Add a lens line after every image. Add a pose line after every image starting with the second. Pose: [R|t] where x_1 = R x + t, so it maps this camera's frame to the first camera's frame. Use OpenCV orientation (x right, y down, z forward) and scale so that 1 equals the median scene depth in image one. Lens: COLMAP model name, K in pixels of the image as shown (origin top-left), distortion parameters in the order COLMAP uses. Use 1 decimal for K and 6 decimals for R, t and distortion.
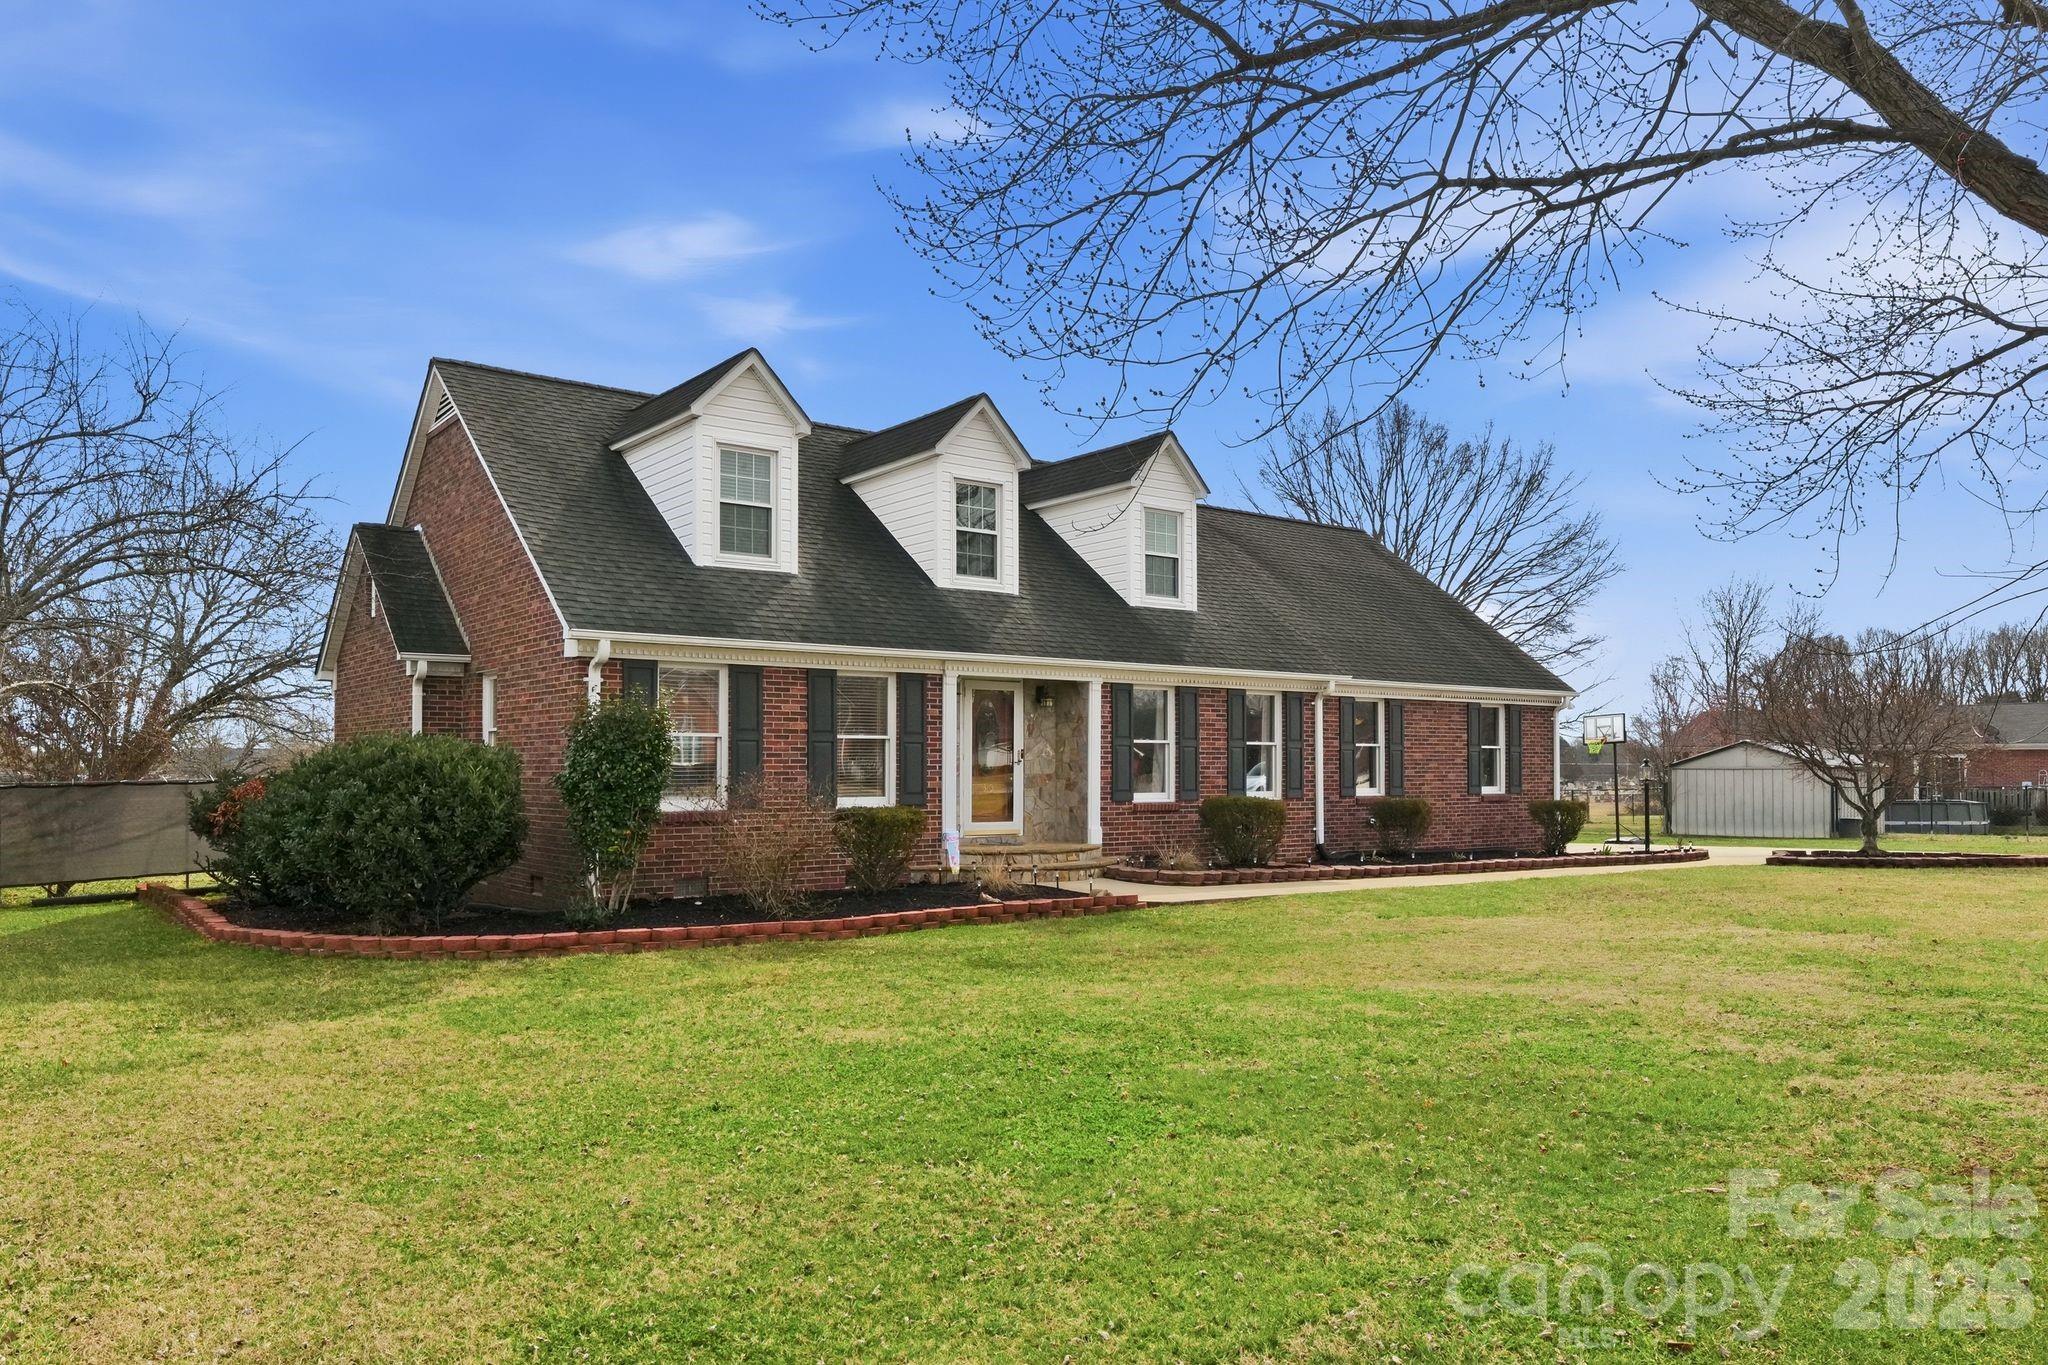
lens RADIAL K [[1445.4, 0, 1024.0], [0, 1445.4, 682.5], [0, 0, 1]] dist [0.001752, 0.000621]
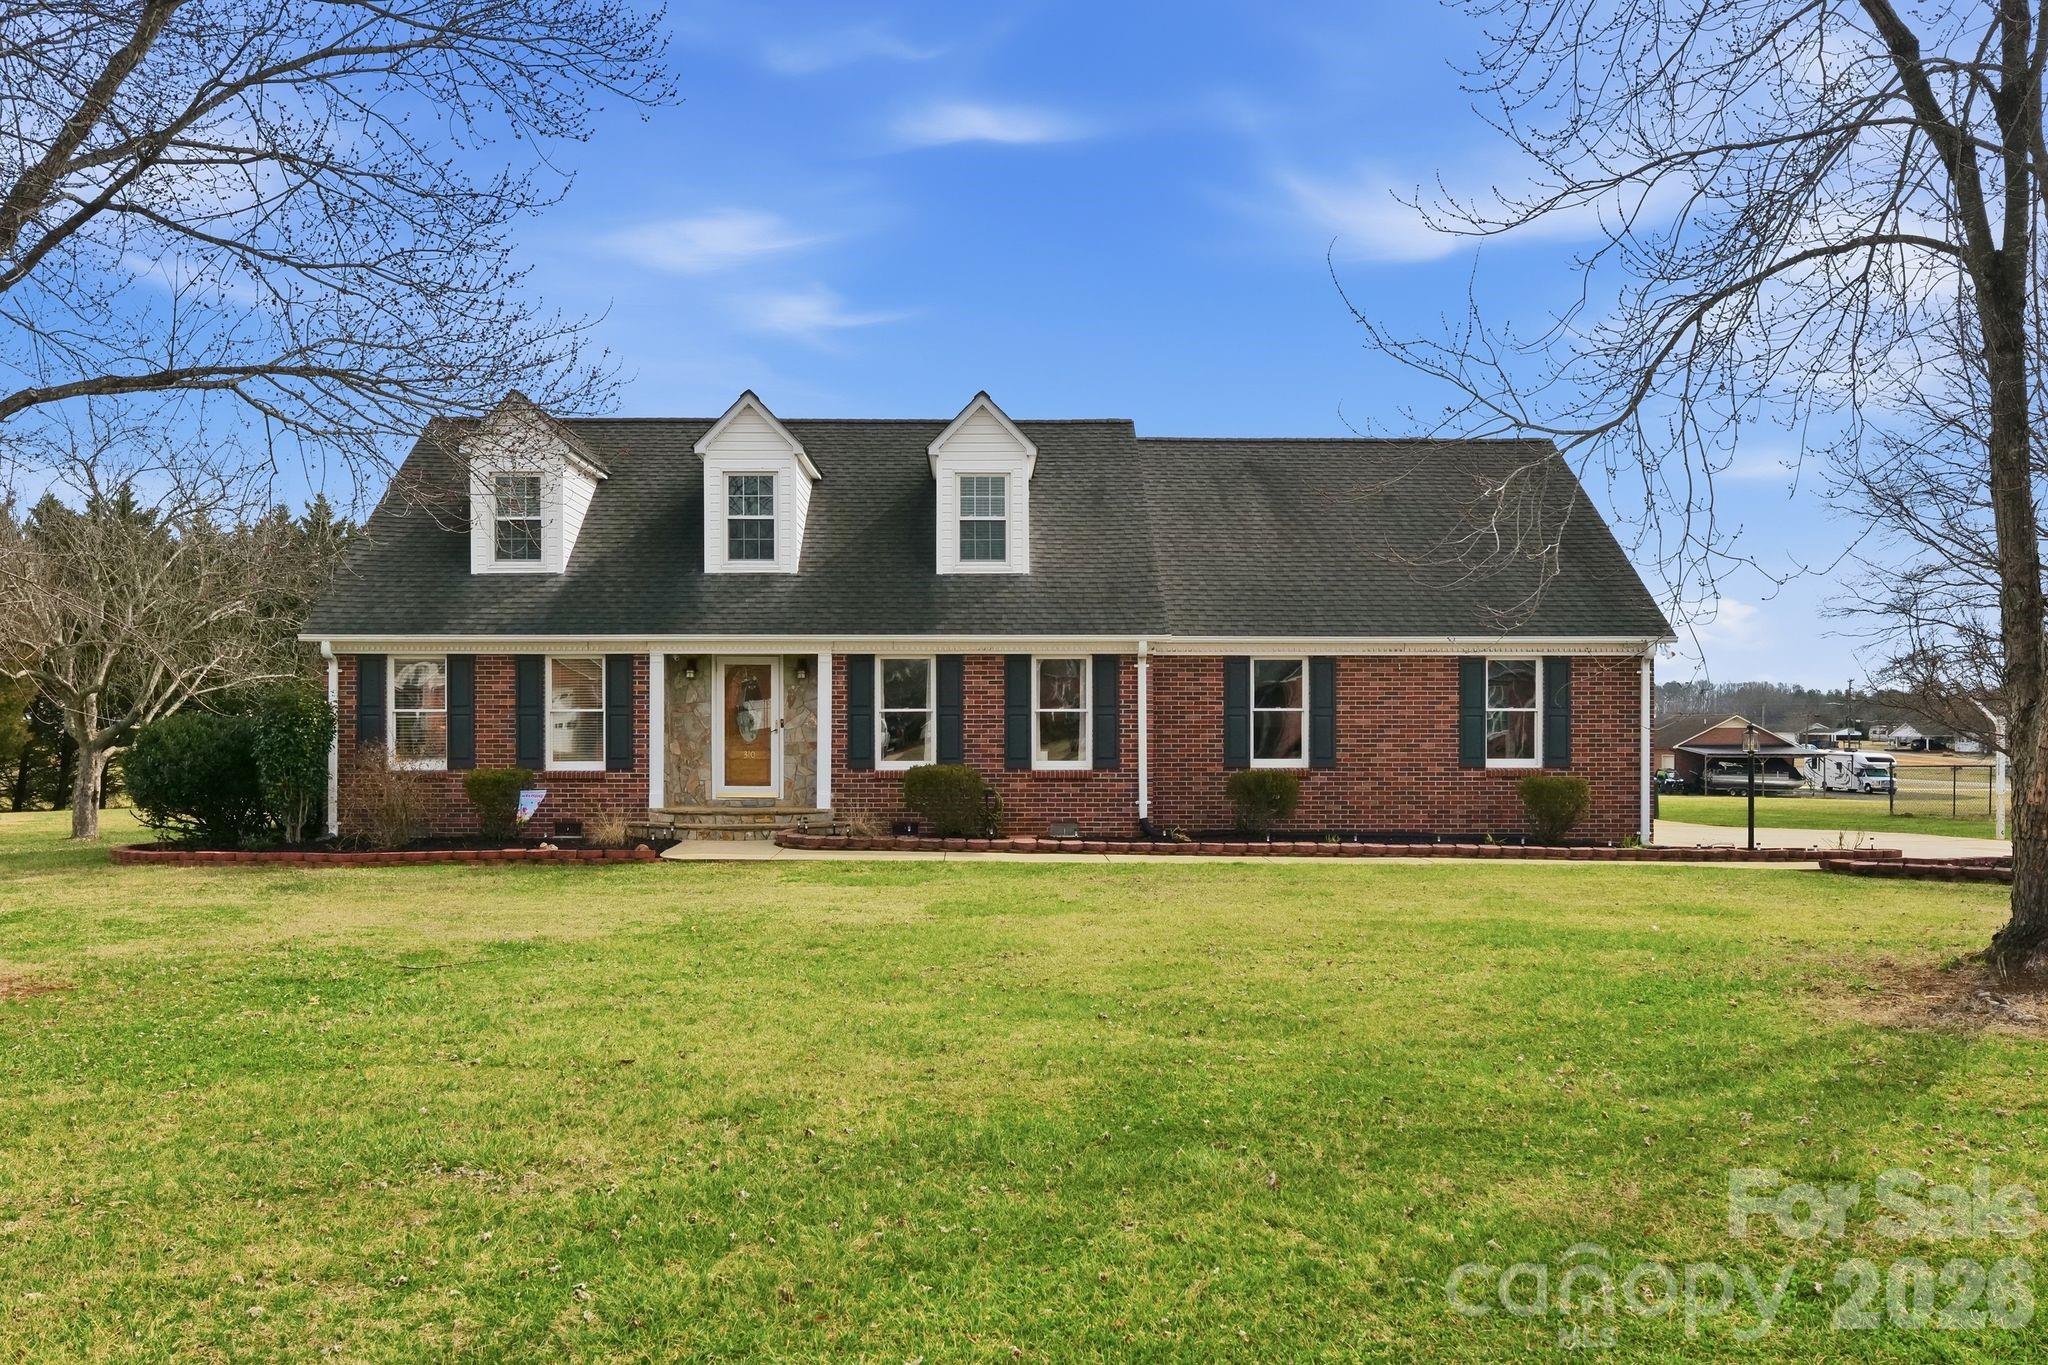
lens RADIAL K [[1657.2, 0, 1024.0], [0, 1657.2, 682.5], [0, 0, 1]] dist [0.001918, 0.000082]
pose [[0.793352, -0.016153, -0.608548, 0.797095], [0.036359, 0.999121, 0.020880, 0.000060], [0.607676, -0.038692, 0.793242, 0.118455]]
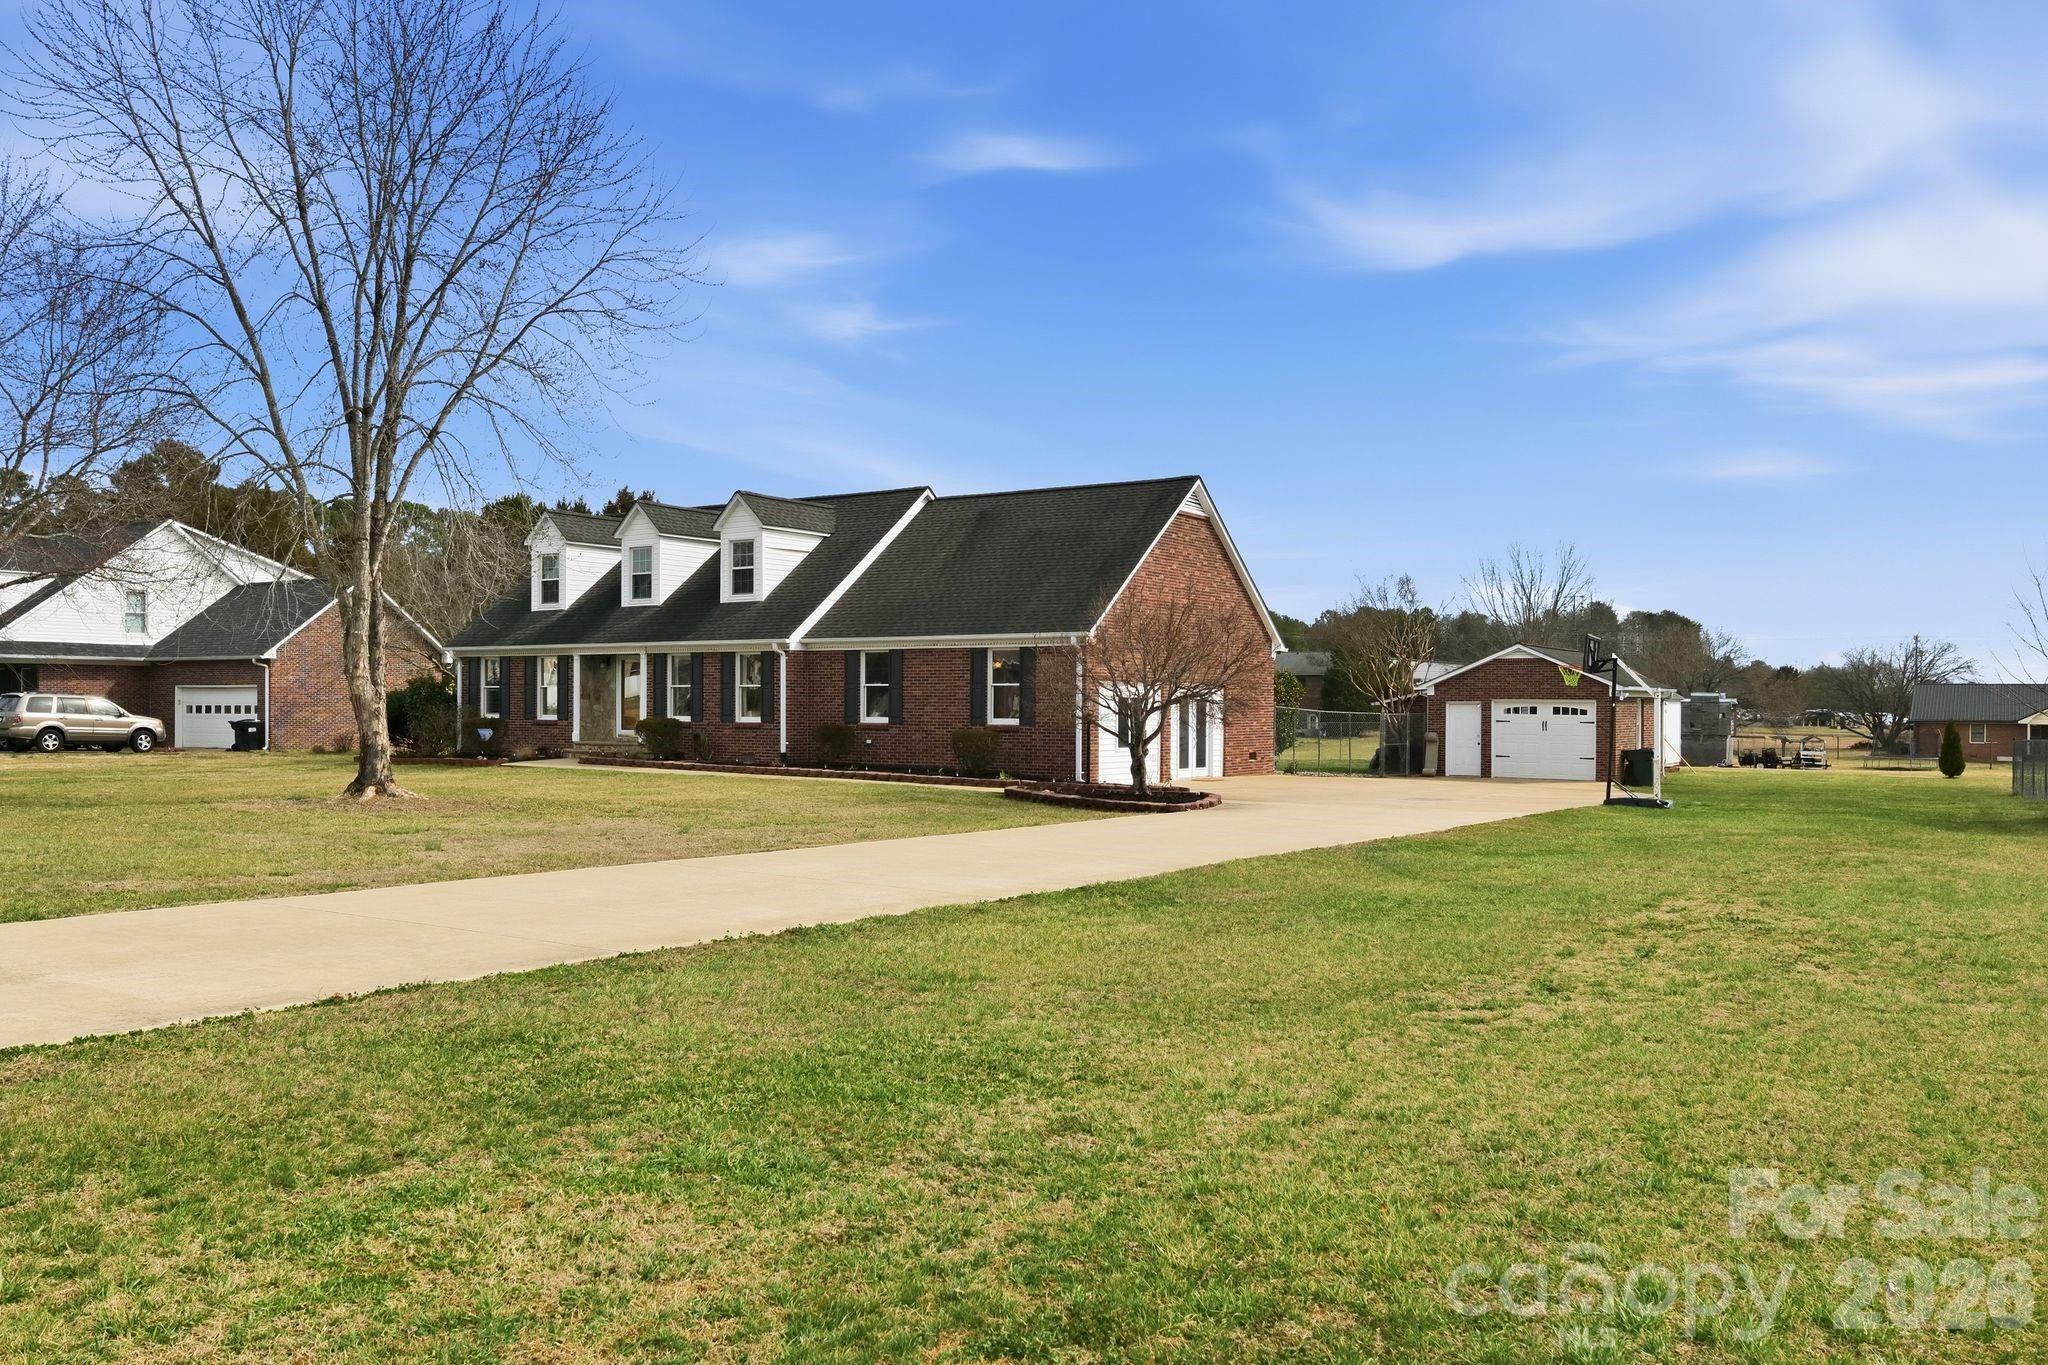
lens RADIAL K [[1325.9, 0, 1024.0], [0, 1325.9, 682.5], [0, 0, 1]] dist [0.001157, -0.000045]
pose [[0.369272, -0.007356, -0.929292, 1.565929], [0.055268, 0.998373, 0.014059, 0.034321], [0.927676, -0.056551, 0.369078, 0.739029]]
